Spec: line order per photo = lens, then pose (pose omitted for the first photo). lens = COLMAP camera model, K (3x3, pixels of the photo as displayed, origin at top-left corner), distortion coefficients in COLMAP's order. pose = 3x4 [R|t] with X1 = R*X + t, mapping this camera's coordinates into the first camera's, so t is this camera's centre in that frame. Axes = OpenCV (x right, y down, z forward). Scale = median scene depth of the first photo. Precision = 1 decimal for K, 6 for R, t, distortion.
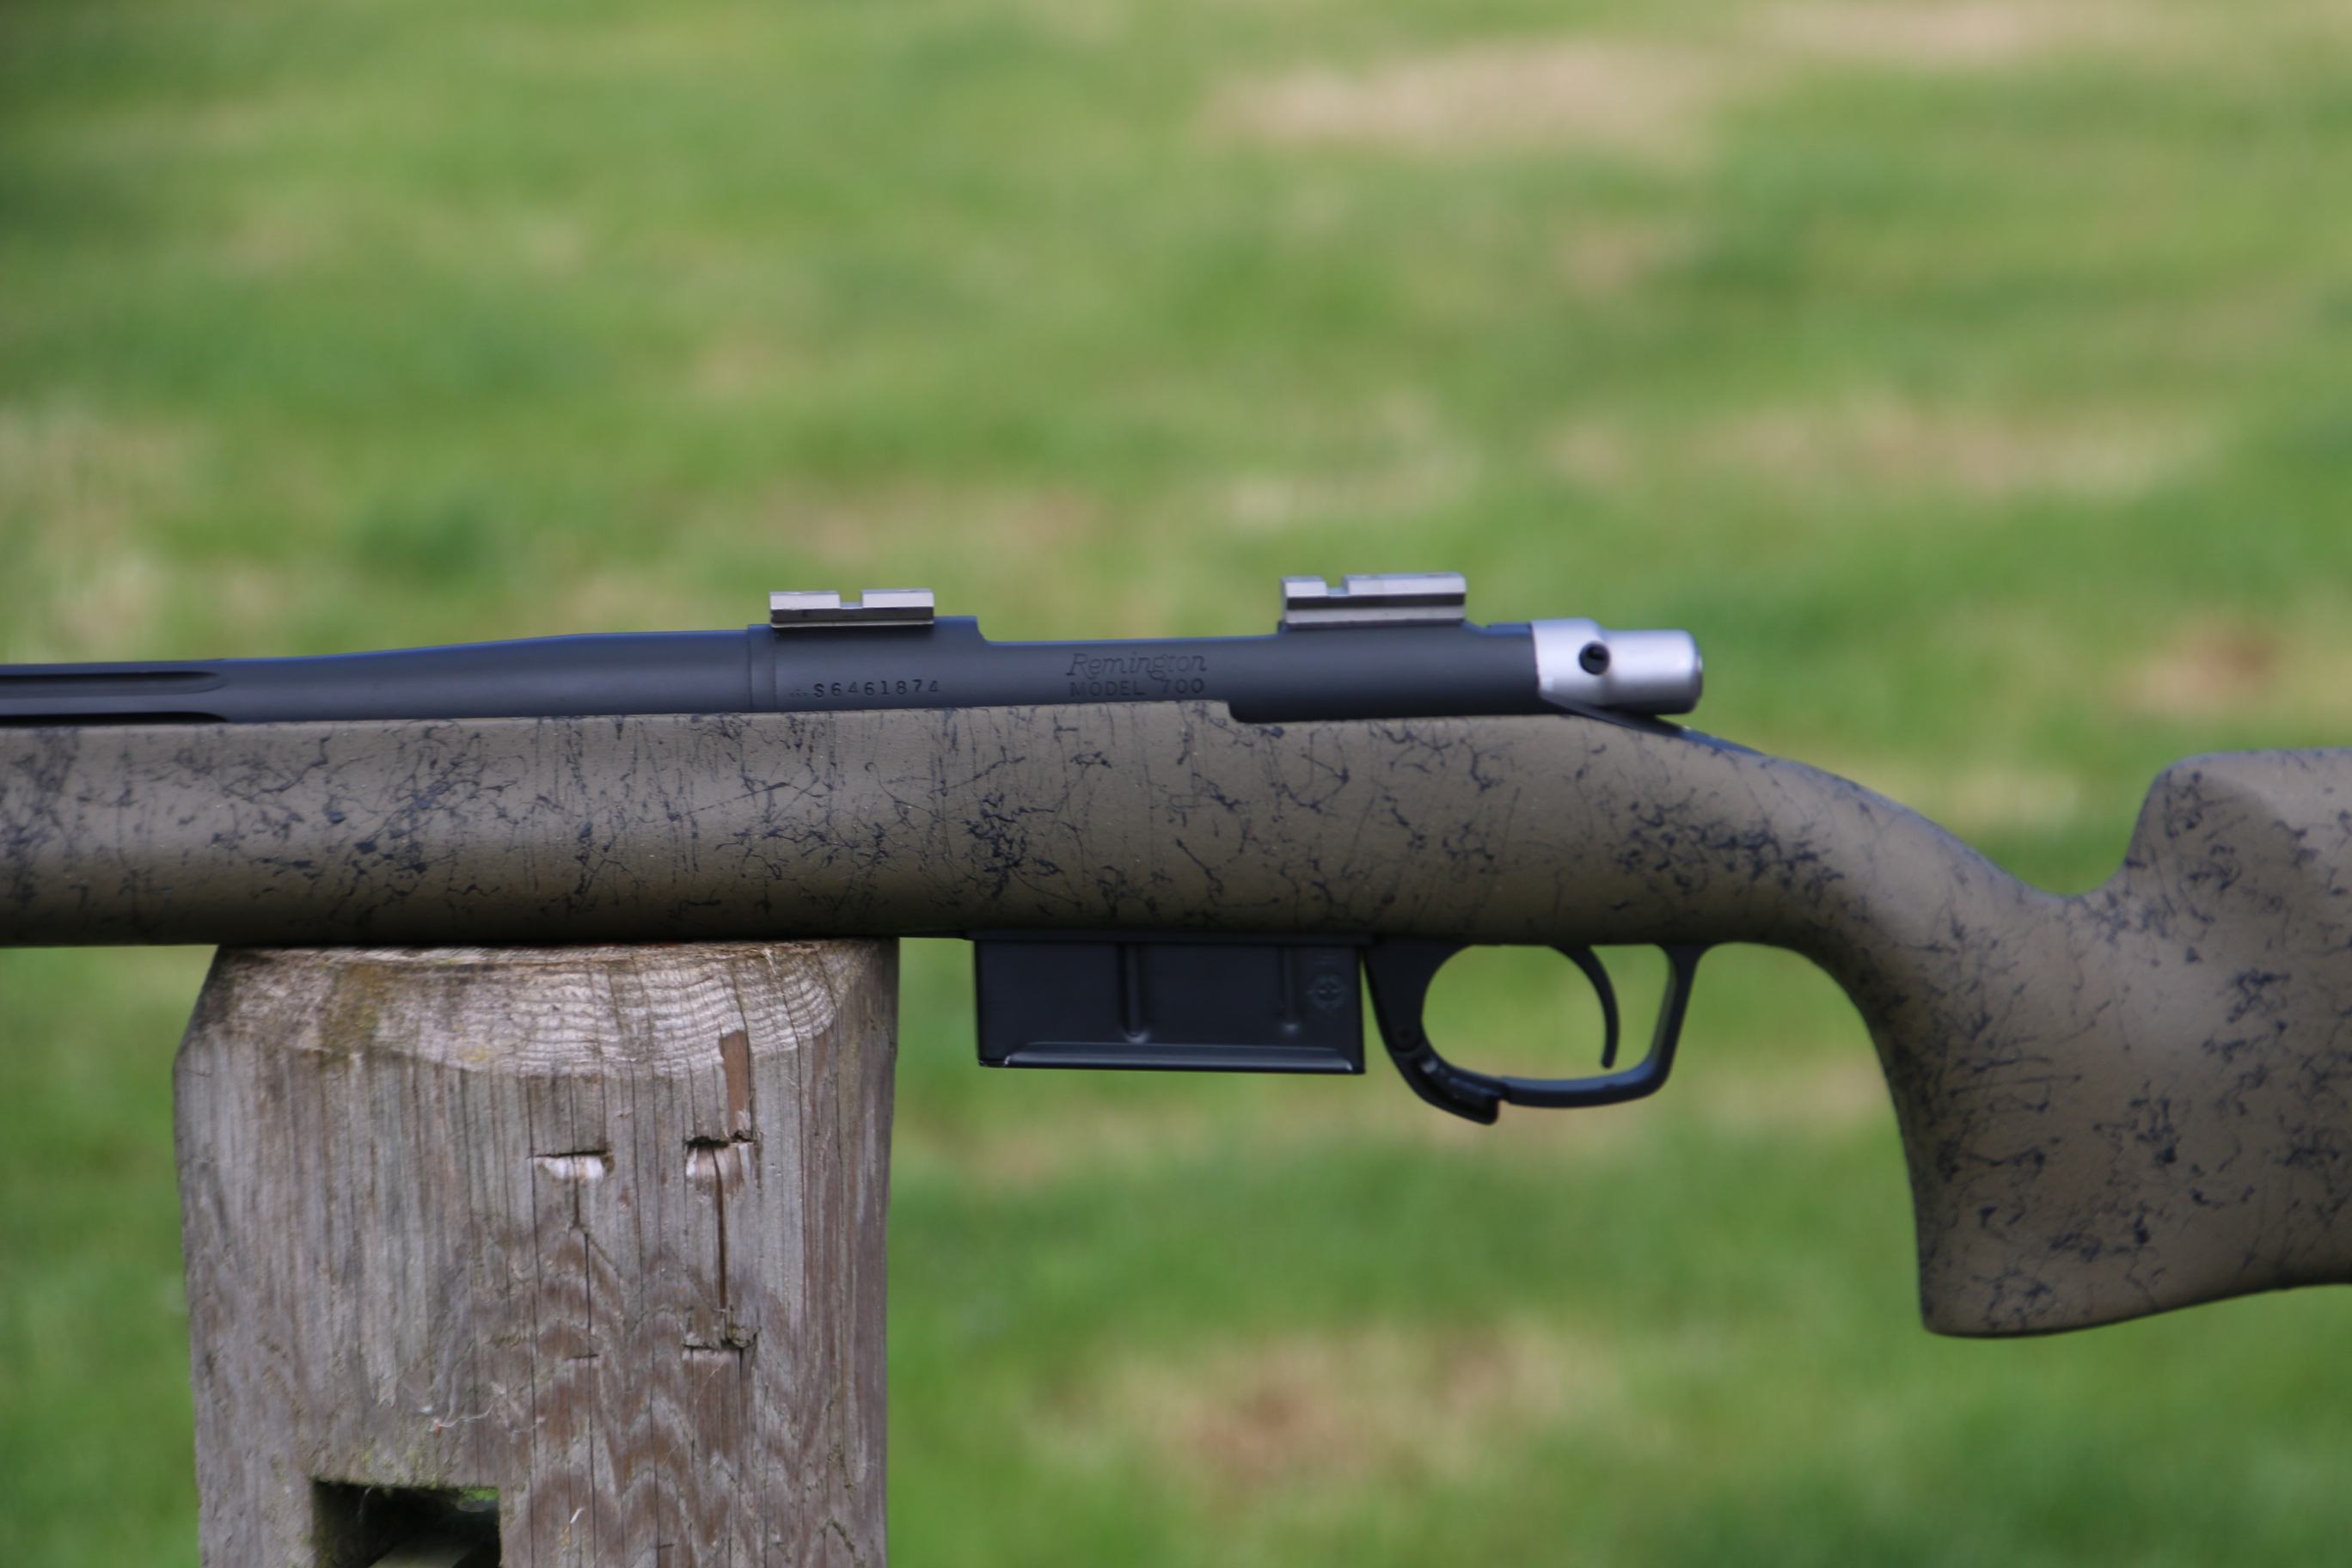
lens RADIAL K [[9784.4, 0, 1427.7], [0, 9784.4, 939.5], [0, 0, 1]] dist [1.499453, 0.000000]
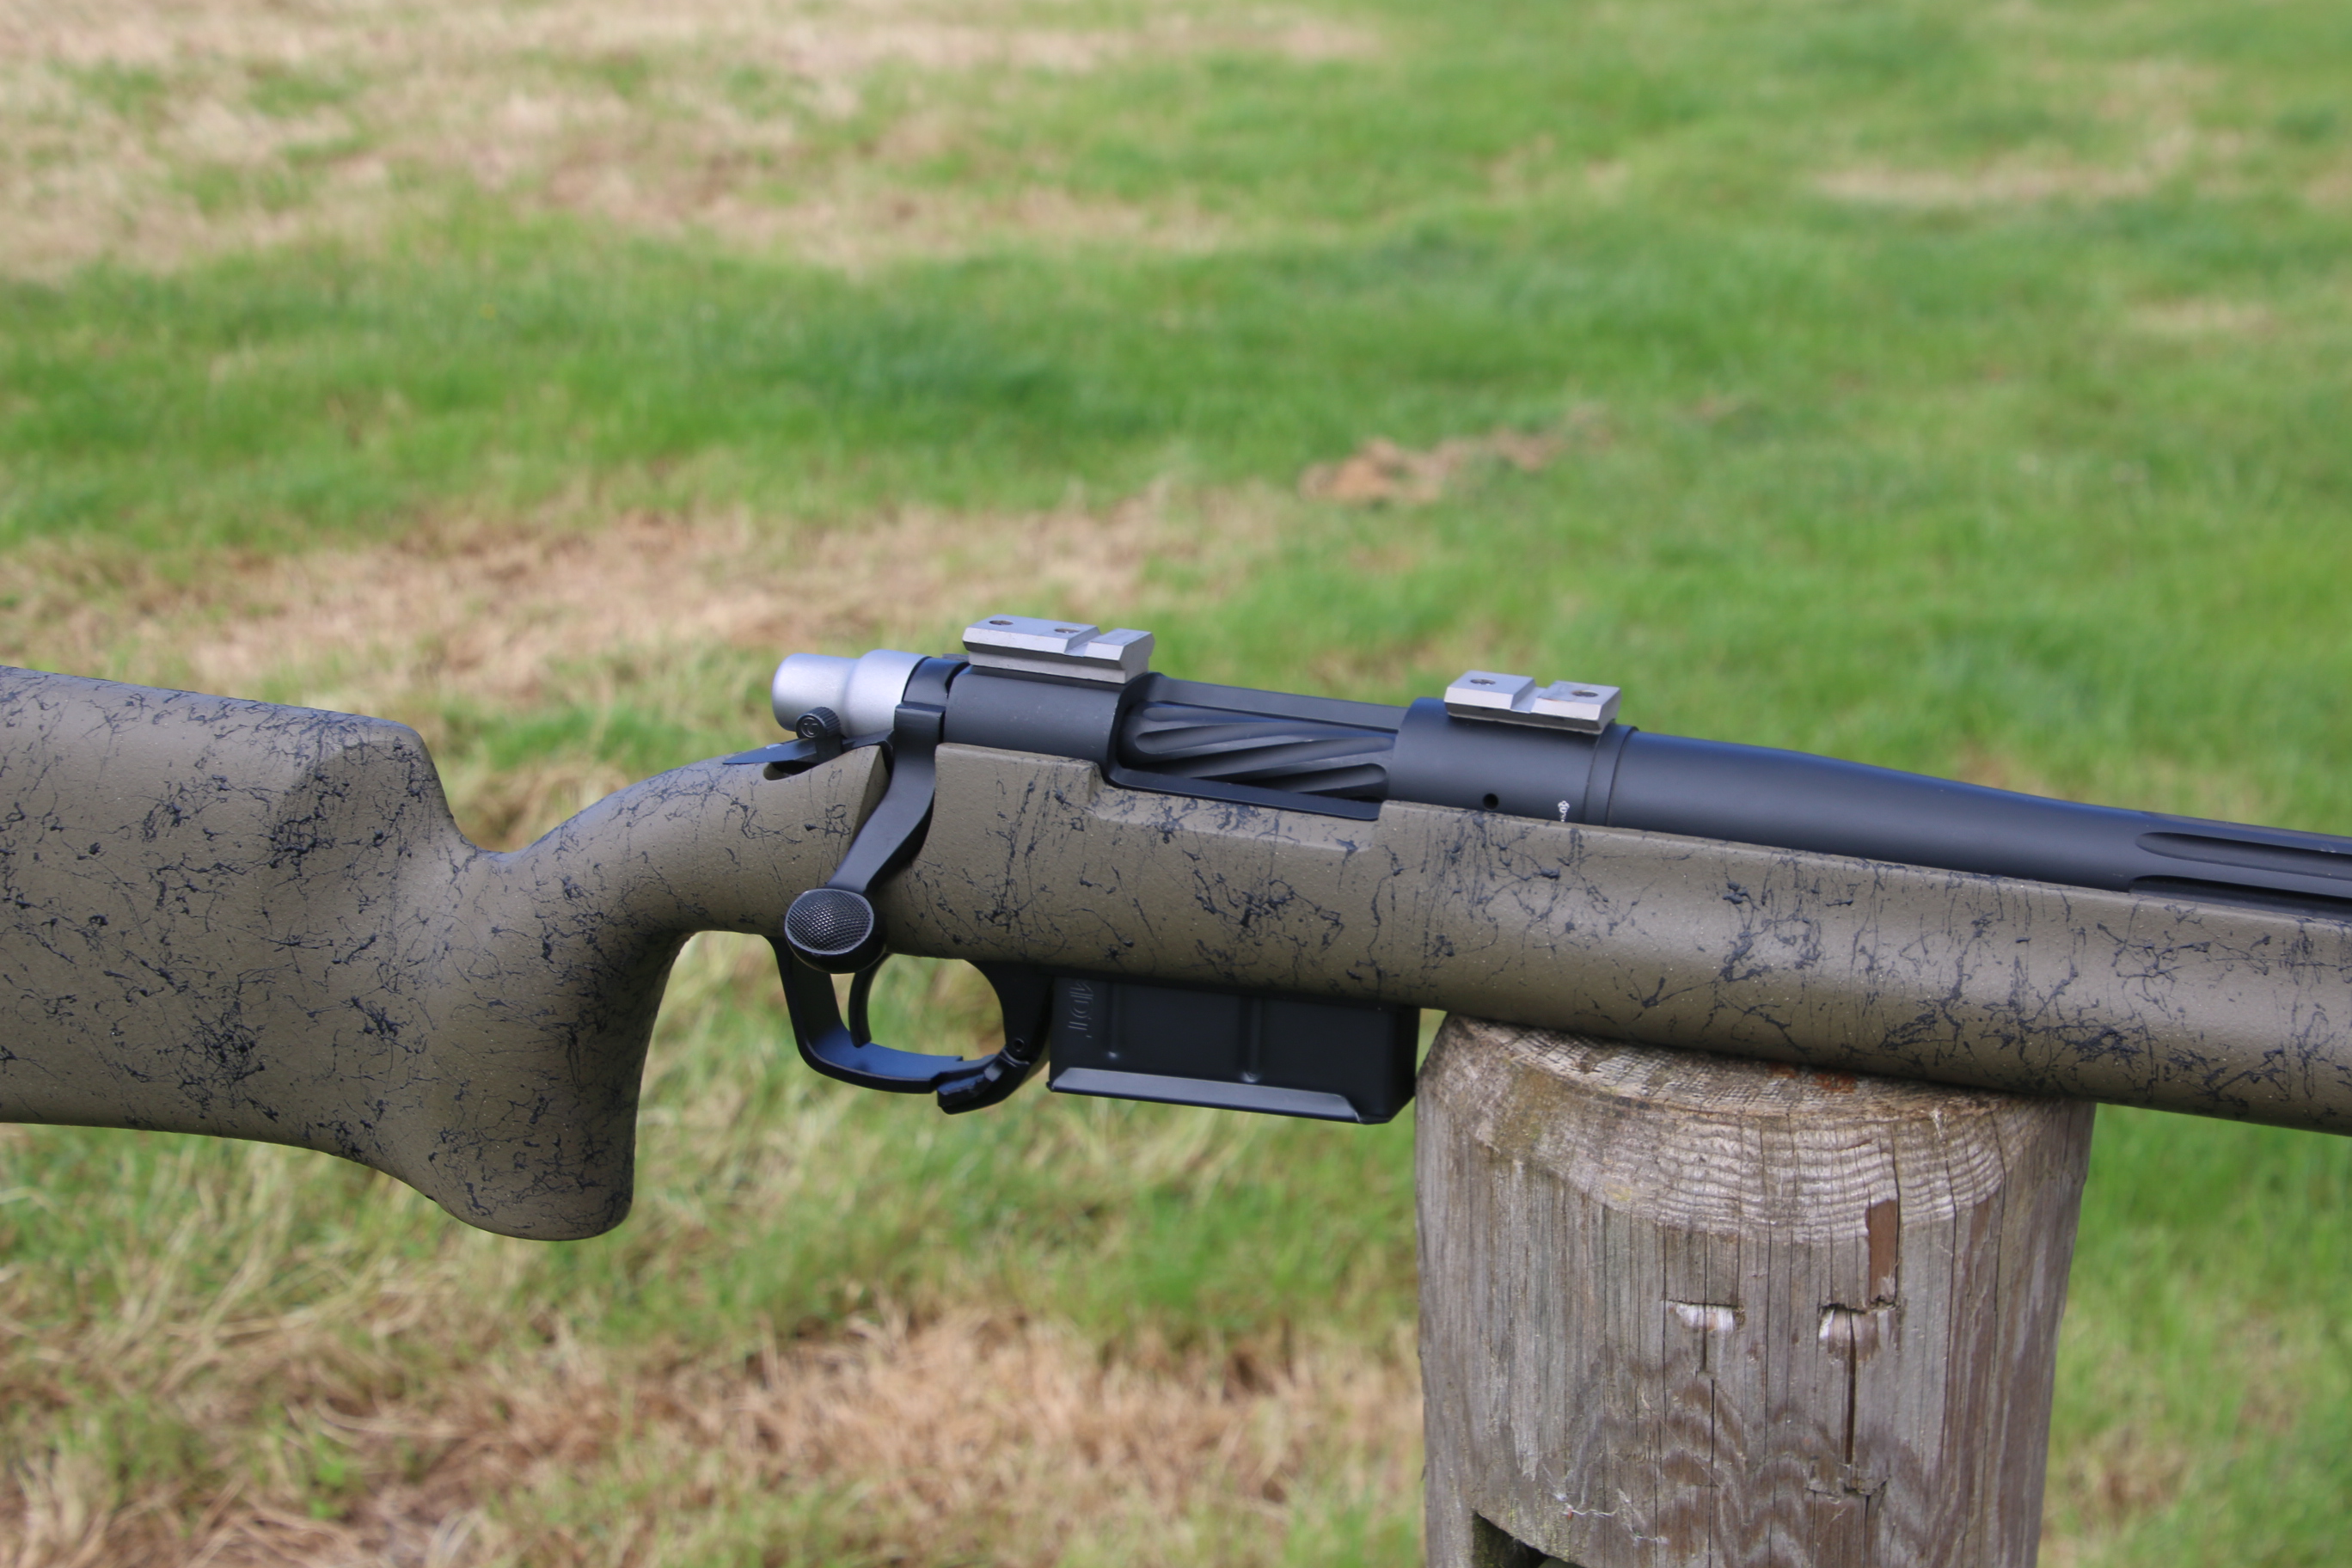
lens RADIAL K [[3248.0, 0, 1280.0], [0, 3248.0, 863.9], [0, 0, 1]] dist [0.142626, 0.000000]
pose [[0.916132, 0.145030, -0.373724, -0.009118], [-0.067671, 0.974834, 0.212414, -0.087670], [0.395125, -0.169309, 0.902890, 0.689239]]
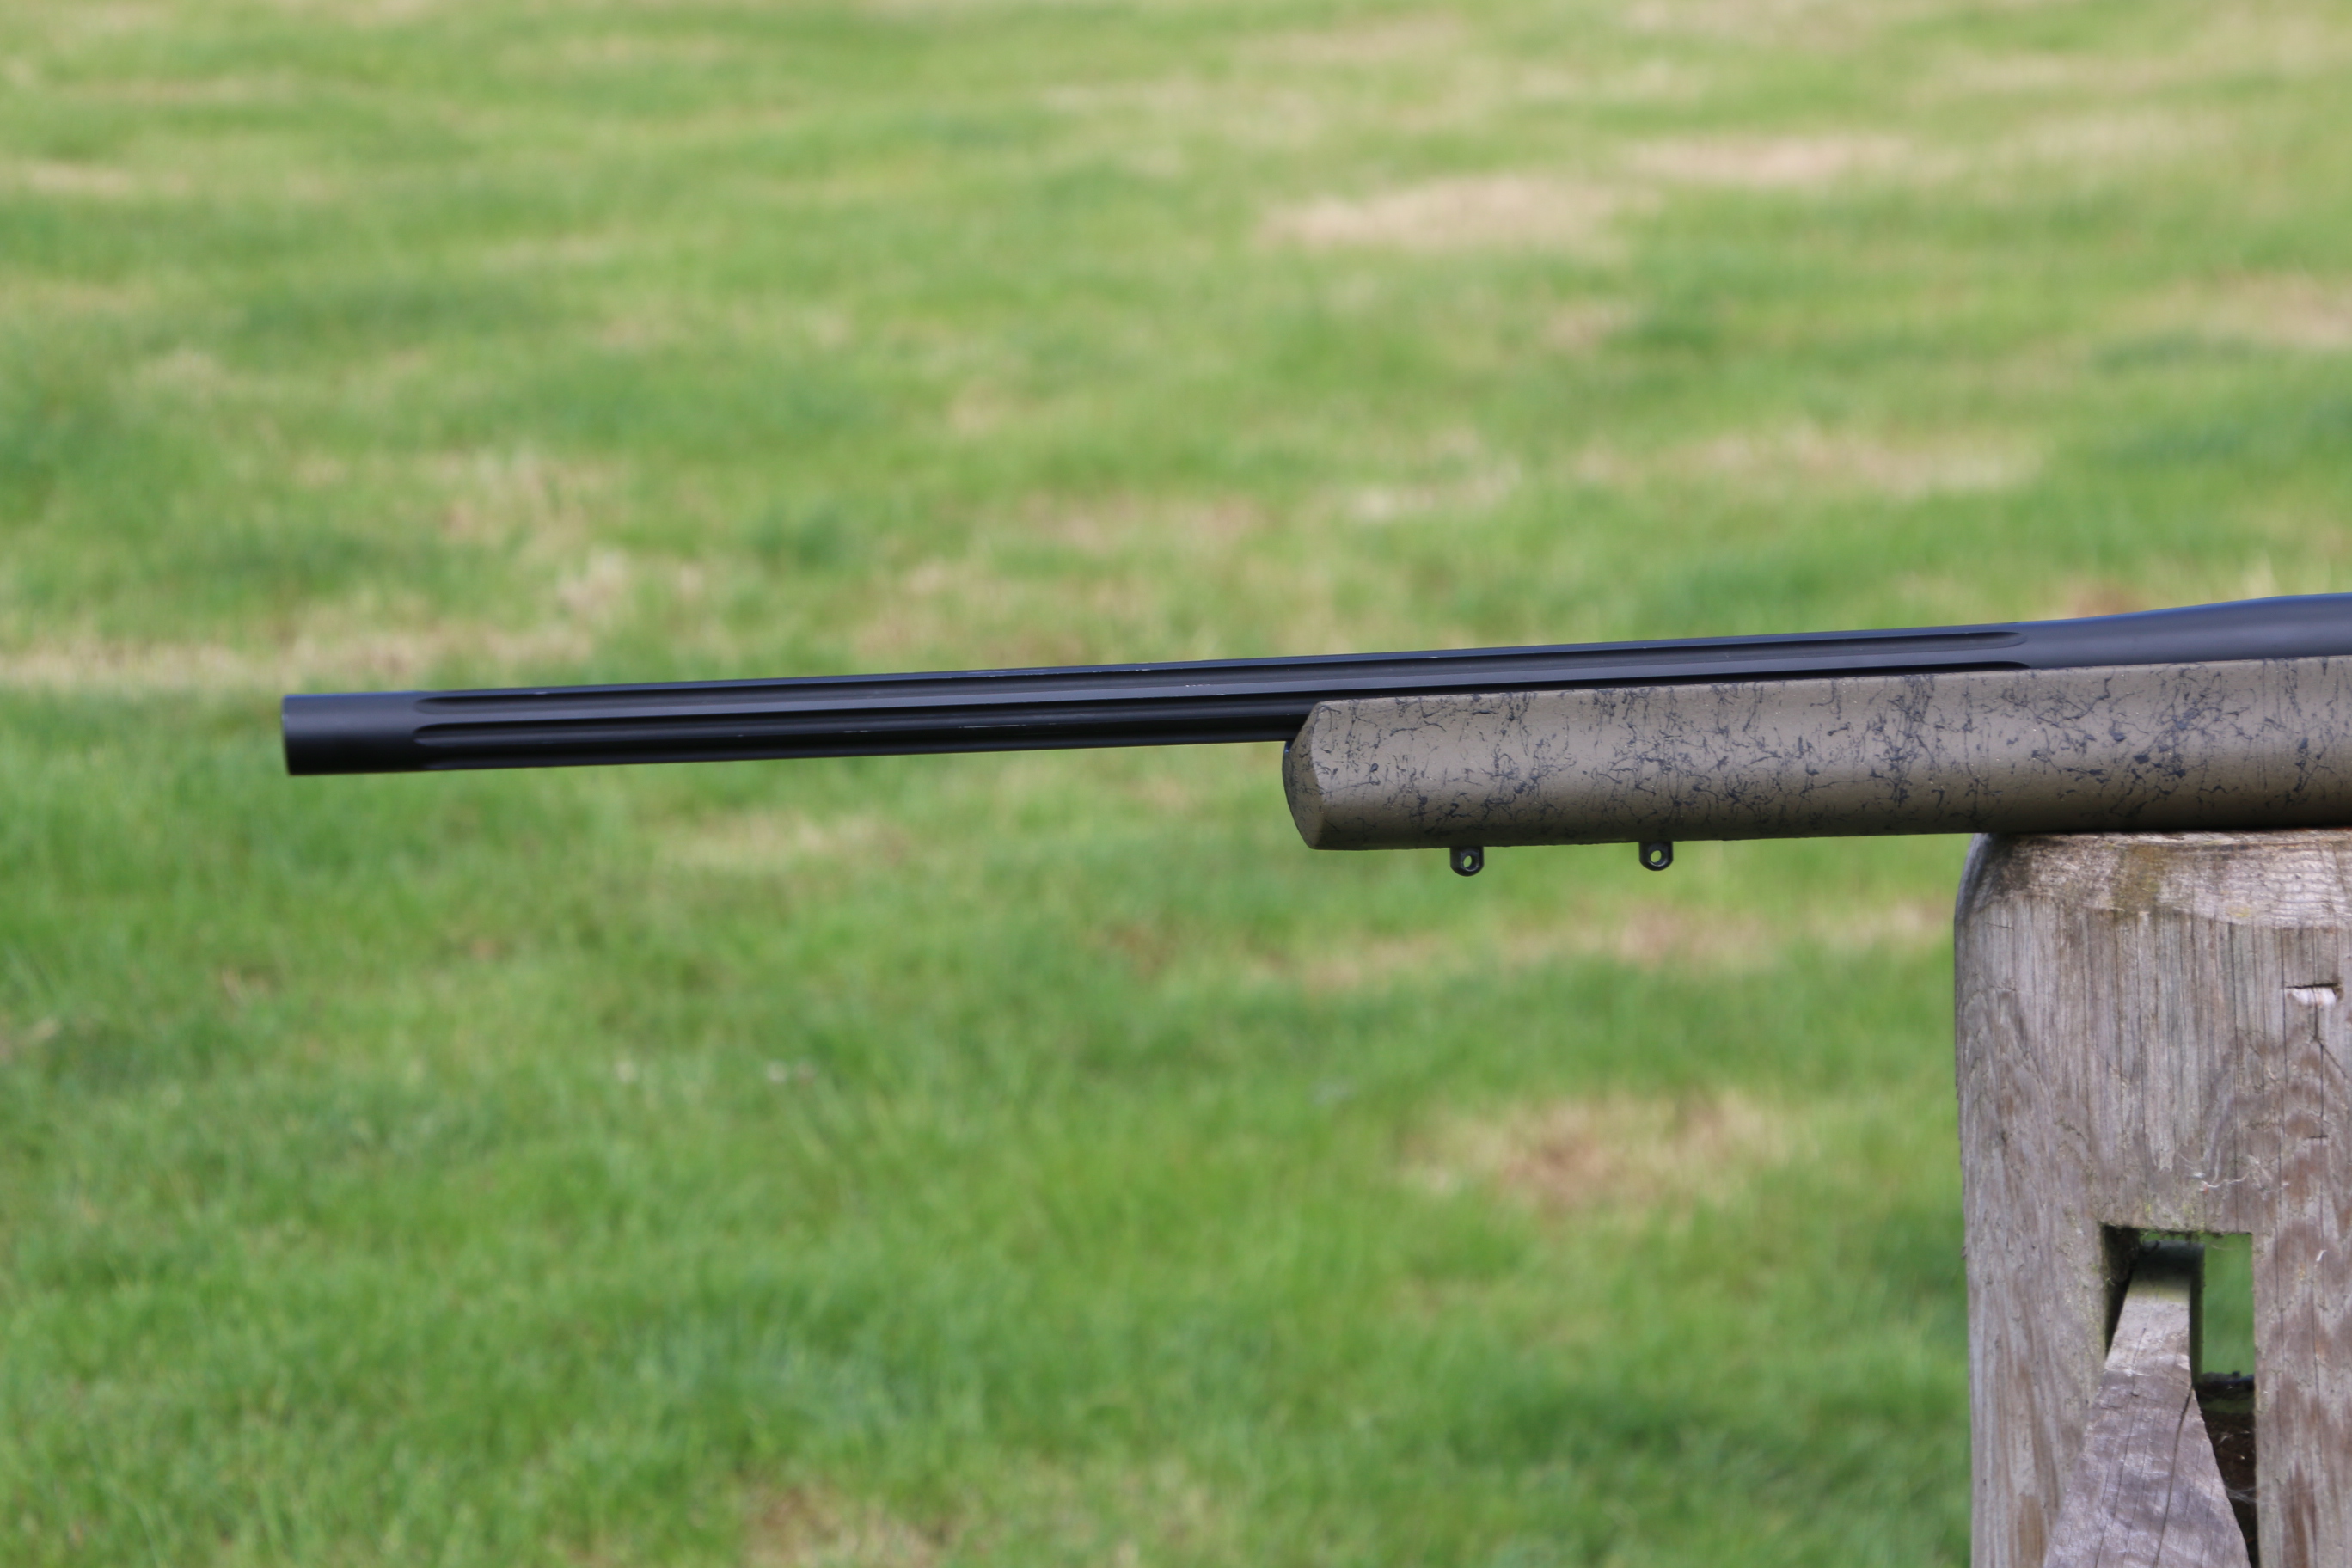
lens RADIAL K [[6907.2, 0, 1290.5], [0, 6907.2, 900.1], [0, 0, 1]] dist [1.103662, 0.000000]
pose [[0.999759, -0.008184, 0.020355, -0.241779], [0.007928, 0.999889, 0.012613, -0.003042], [-0.020456, -0.012449, 0.999713, 0.049306]]
